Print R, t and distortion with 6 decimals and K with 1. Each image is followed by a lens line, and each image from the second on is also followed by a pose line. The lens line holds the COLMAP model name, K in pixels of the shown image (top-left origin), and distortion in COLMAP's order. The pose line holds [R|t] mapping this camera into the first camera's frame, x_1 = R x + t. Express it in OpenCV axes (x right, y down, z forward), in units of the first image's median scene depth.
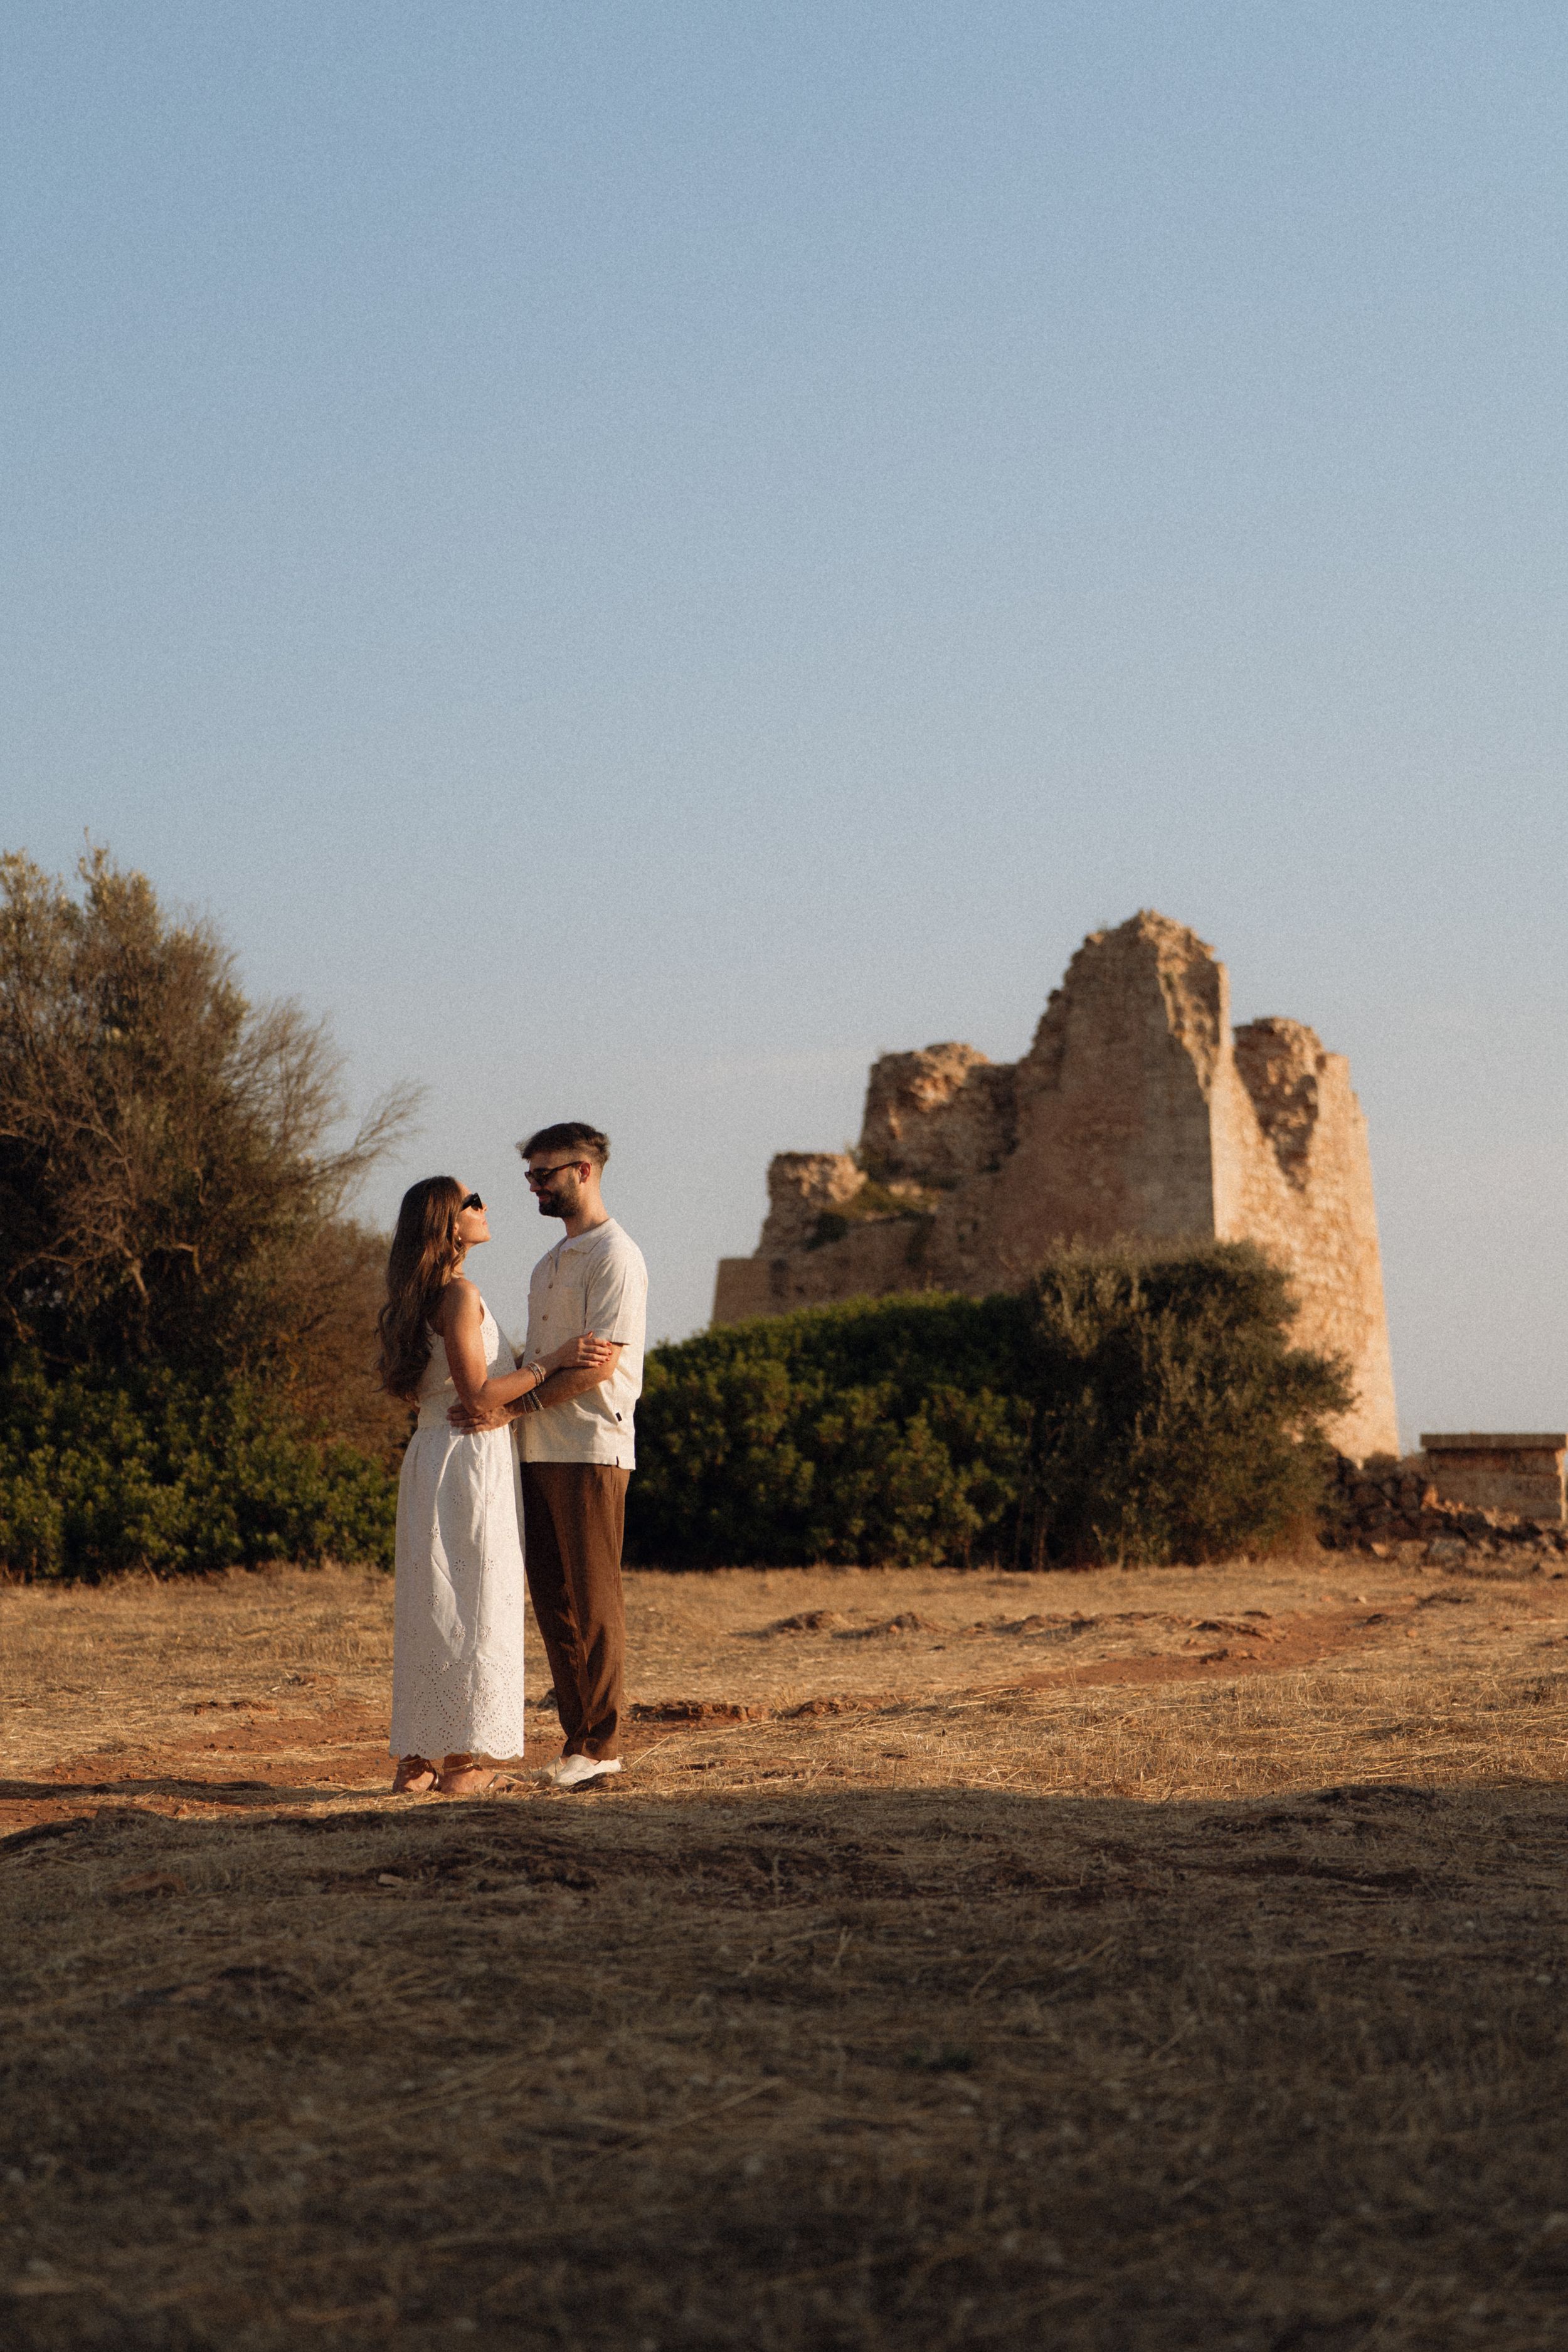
lens RADIAL K [[5464.5, 0, 784.0], [0, 5464.5, 1176.0], [0, 0, 1]] dist [-0.016246, -0.547546]
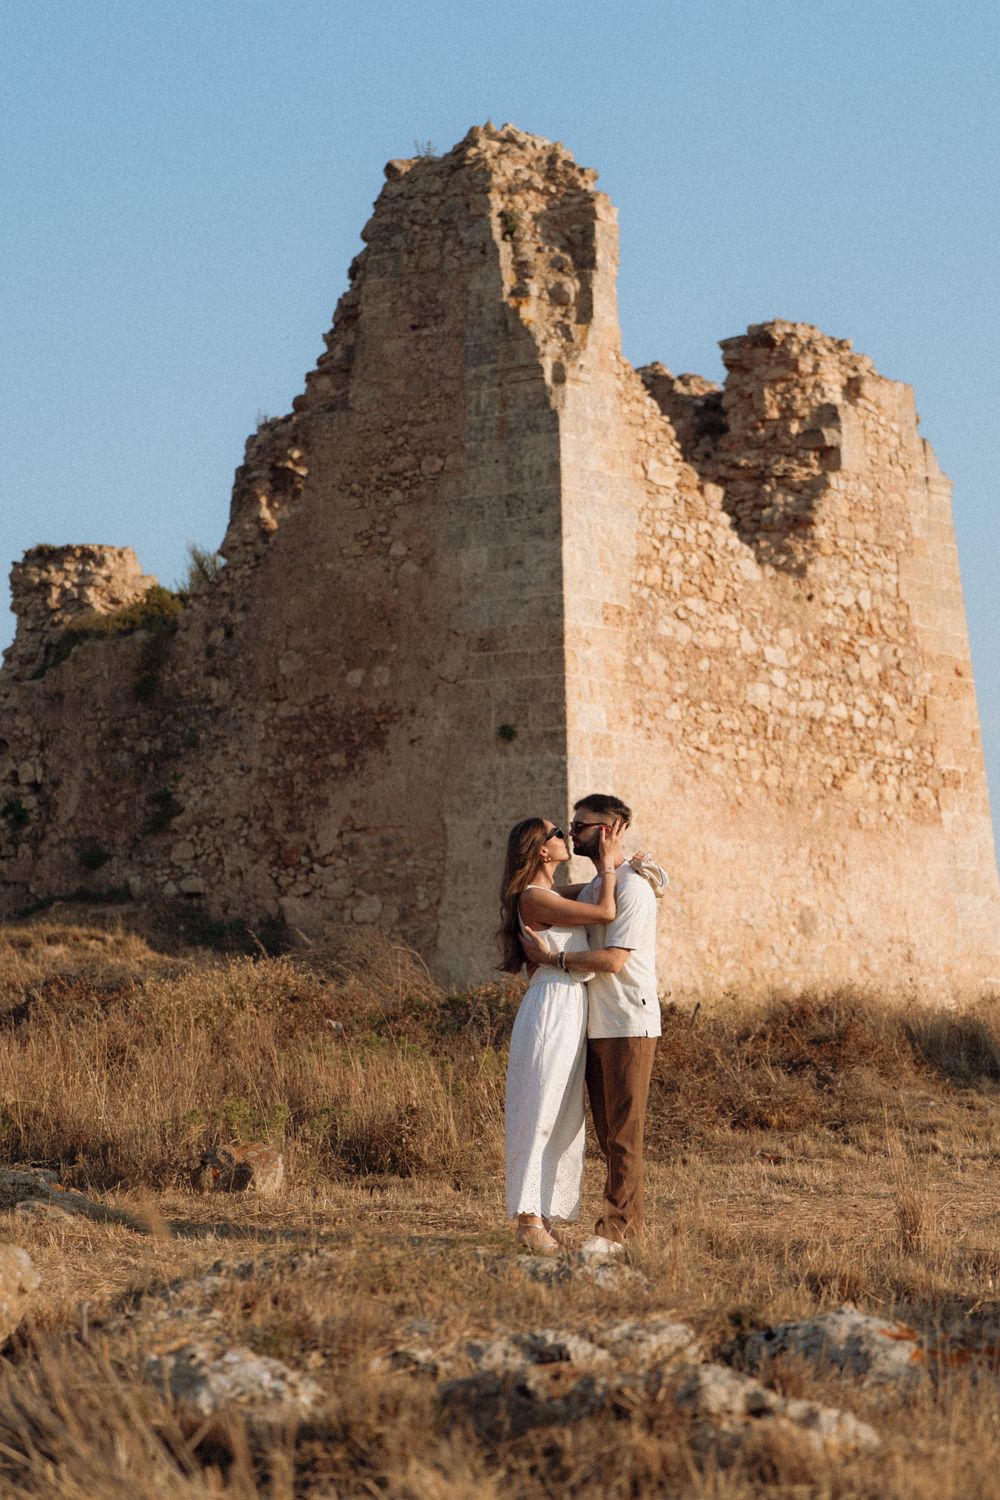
lens RADIAL K [[3485.0, 0, 500.0], [0, 3485.0, 750.0], [0, 0, 1]] dist [-0.016246, -0.547546]
pose [[0.980325, -0.026007, -0.195668, 0.145121], [0.022441, 0.999540, -0.020417, 0.031996], [0.196109, 0.015624, 0.980458, 0.614602]]
